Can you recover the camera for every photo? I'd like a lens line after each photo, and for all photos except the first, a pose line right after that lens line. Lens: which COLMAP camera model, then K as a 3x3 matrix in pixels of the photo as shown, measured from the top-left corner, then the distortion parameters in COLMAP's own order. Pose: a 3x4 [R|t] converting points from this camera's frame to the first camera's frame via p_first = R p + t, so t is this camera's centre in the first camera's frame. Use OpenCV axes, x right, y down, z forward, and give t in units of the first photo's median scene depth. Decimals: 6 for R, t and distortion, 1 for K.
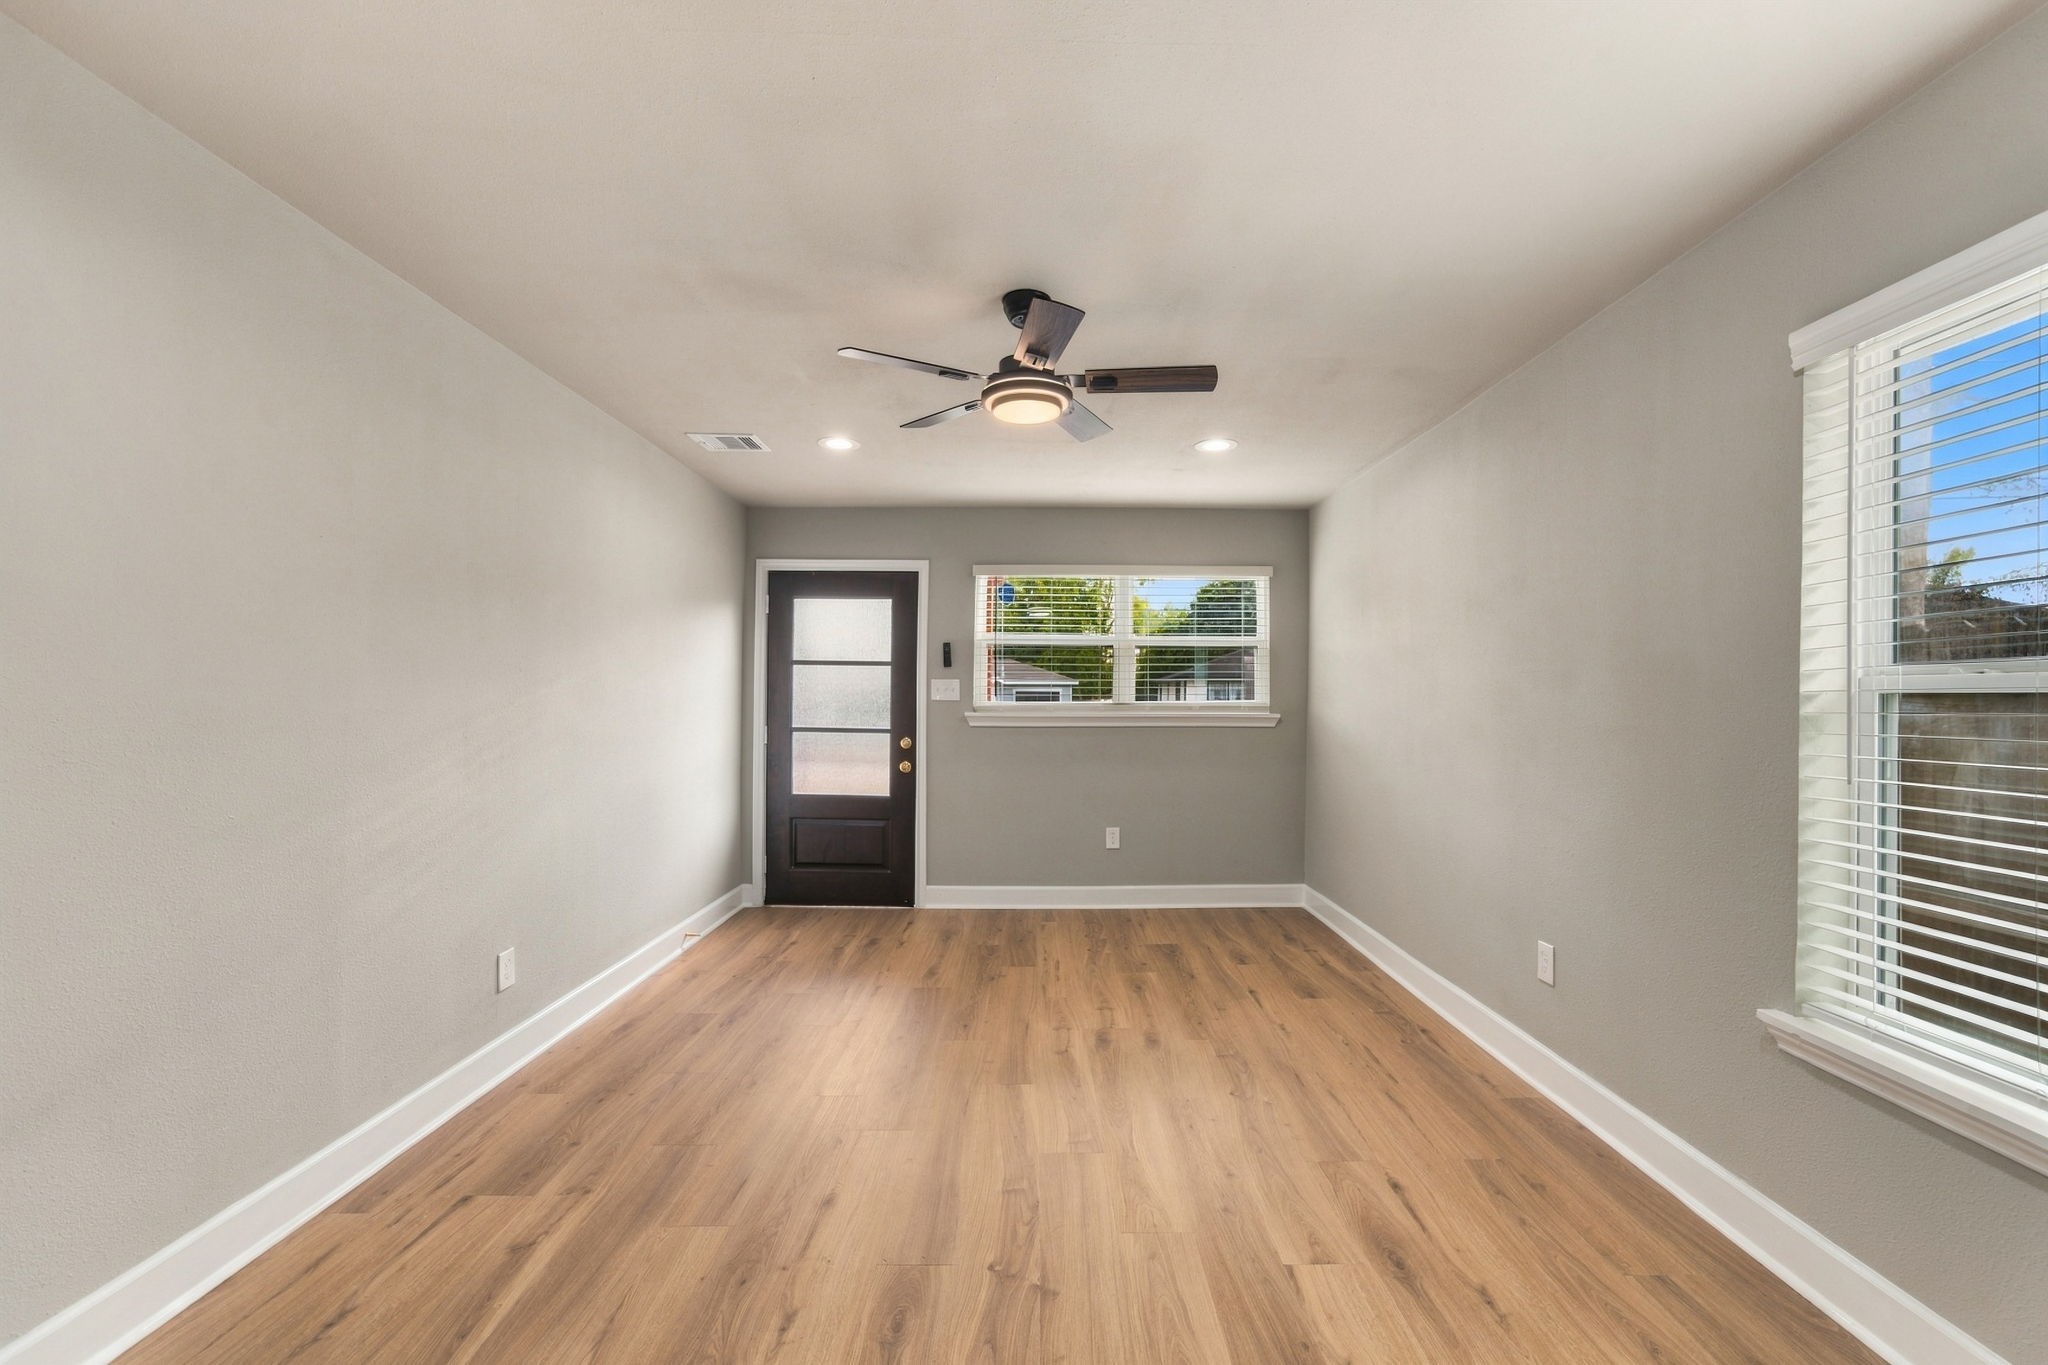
lens RADIAL K [[806.2, 0, 1059.4], [0, 806.2, 696.2], [0, 0, 1]] dist [-0.029380, 0.016666]
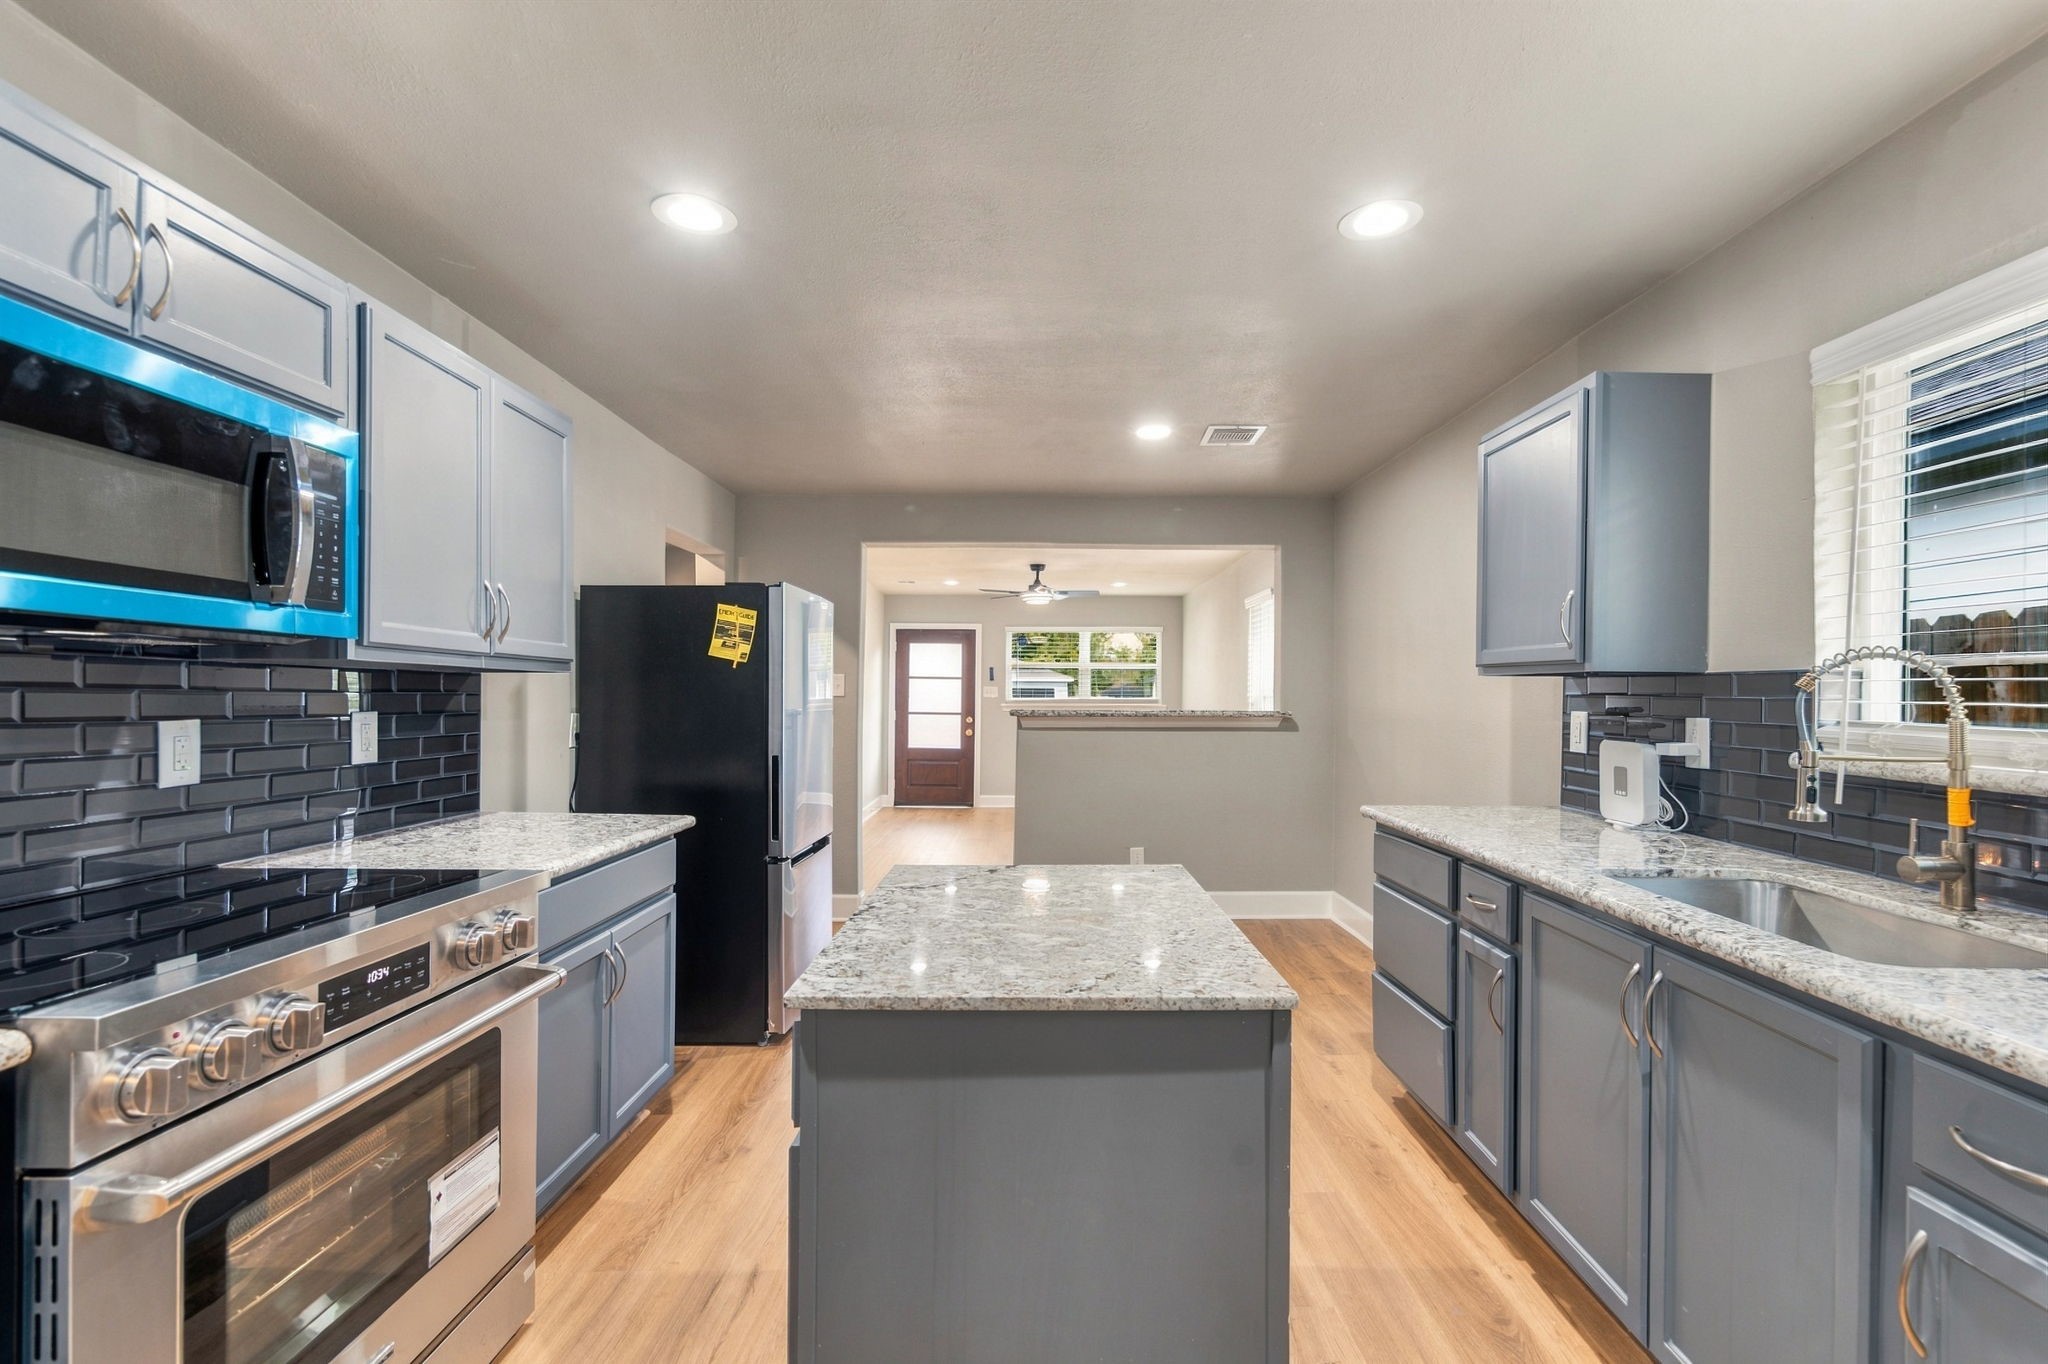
lens RADIAL K [[926.6, 0, 1065.8], [0, 926.6, 694.0], [0, 0, 1]] dist [-0.009201, 0.000346]
pose [[0.999997, 0.002206, 0.000913, 0.045290], [-0.002210, 0.999988, 0.004482, -0.018052], [-0.000903, -0.004484, 0.999990, -1.539081]]
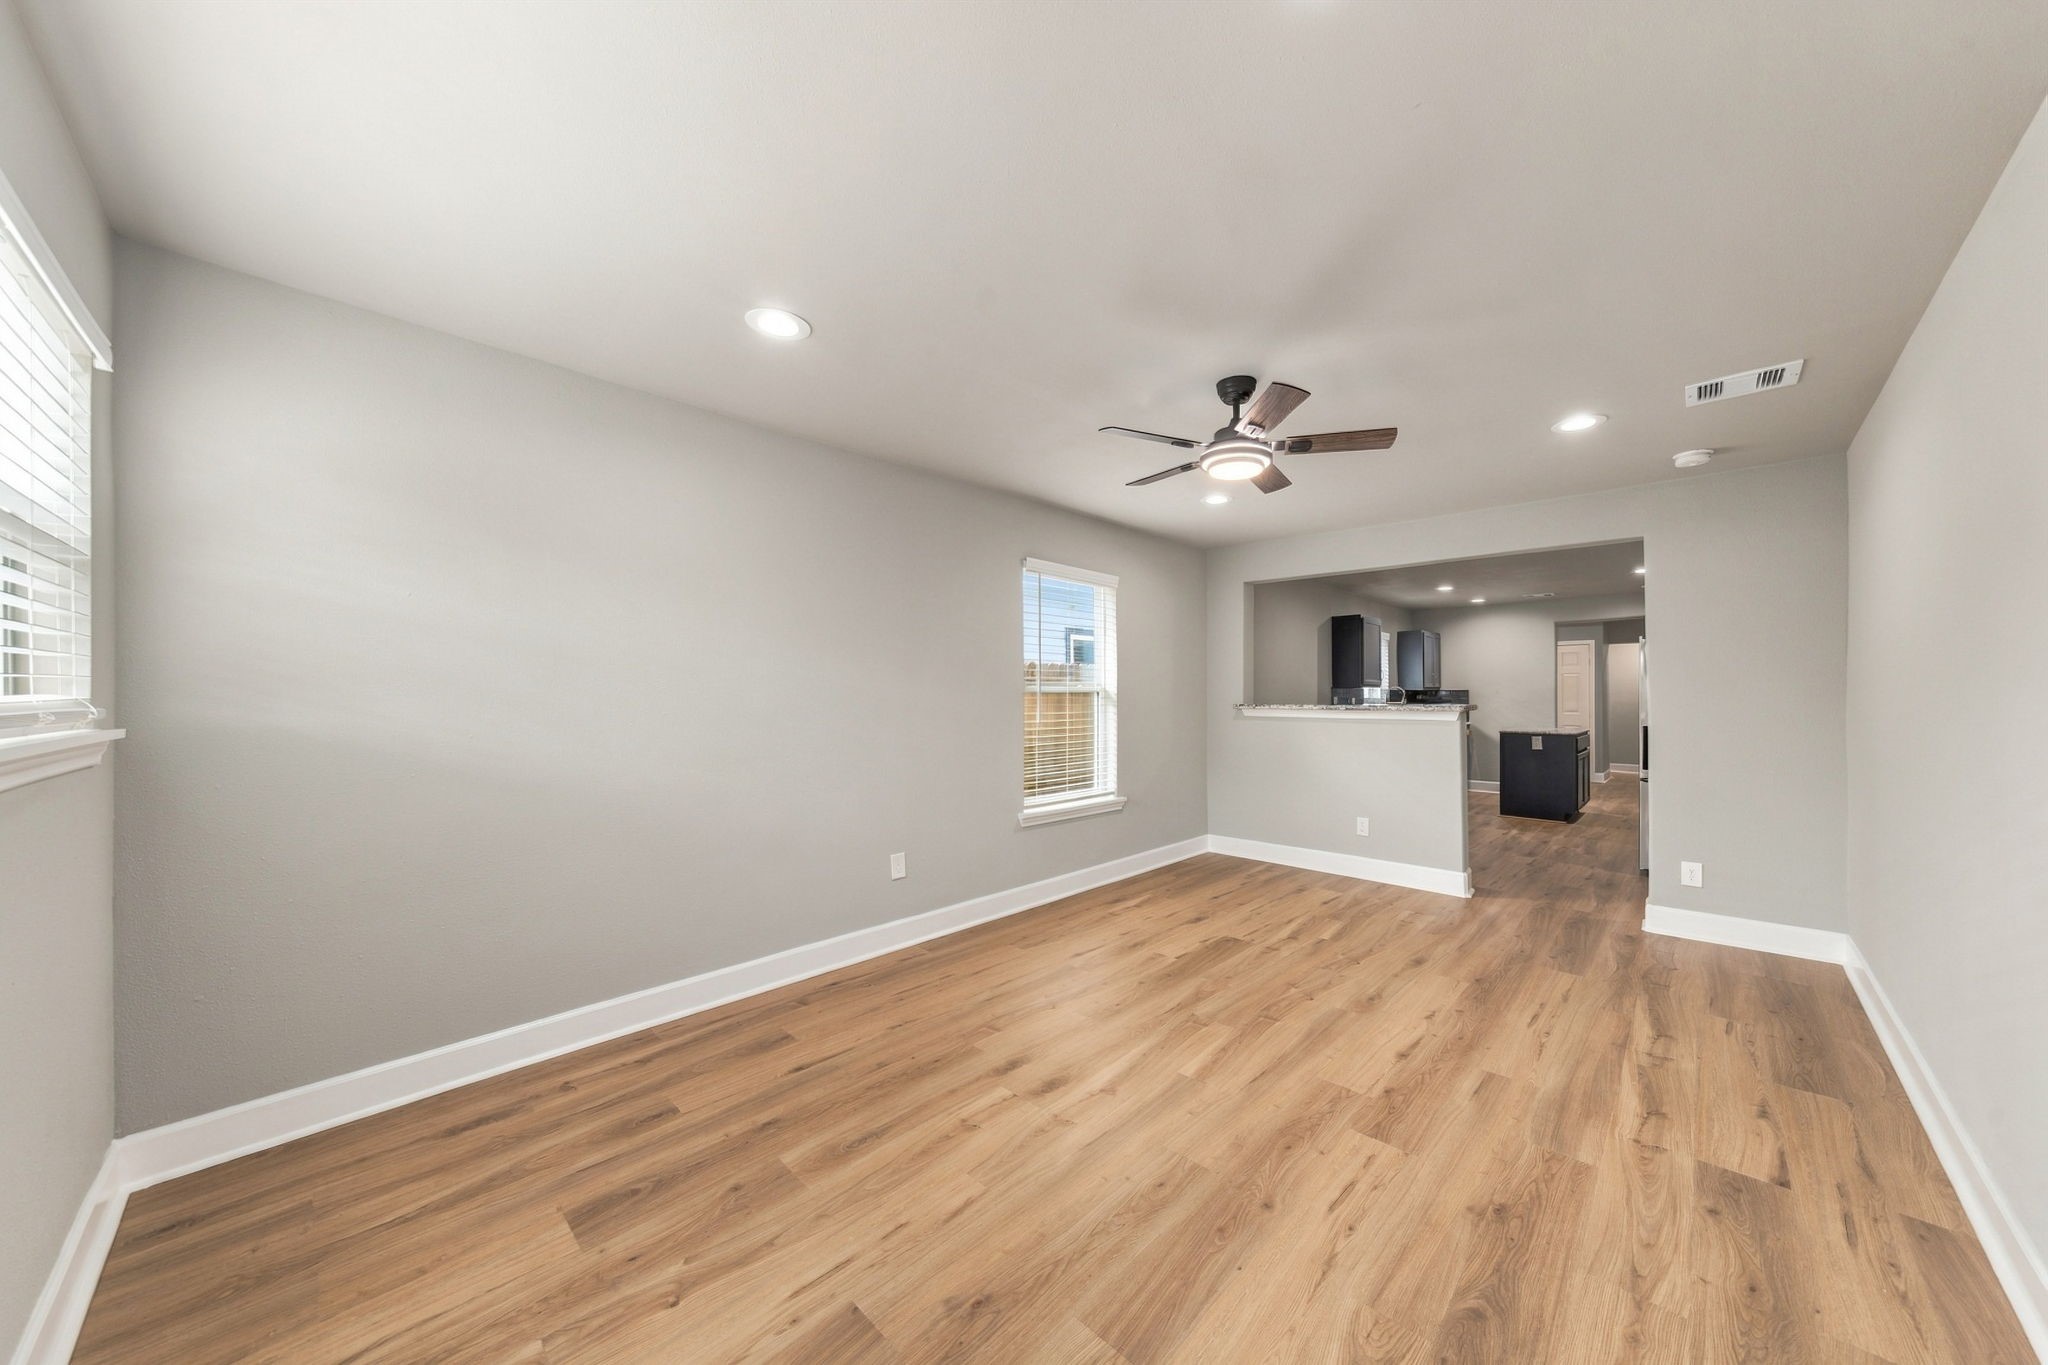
lens RADIAL K [[704.0, 0, 1033.9], [0, 704.0, 695.7], [0, 0, 1]] dist [-0.006771, 0.000055]
pose [[-0.695846, -0.003837, 0.718180, -0.369585], [-0.007042, 0.999974, -0.001480, 0.004865], [-0.718156, -0.006087, -0.695855, 1.193629]]
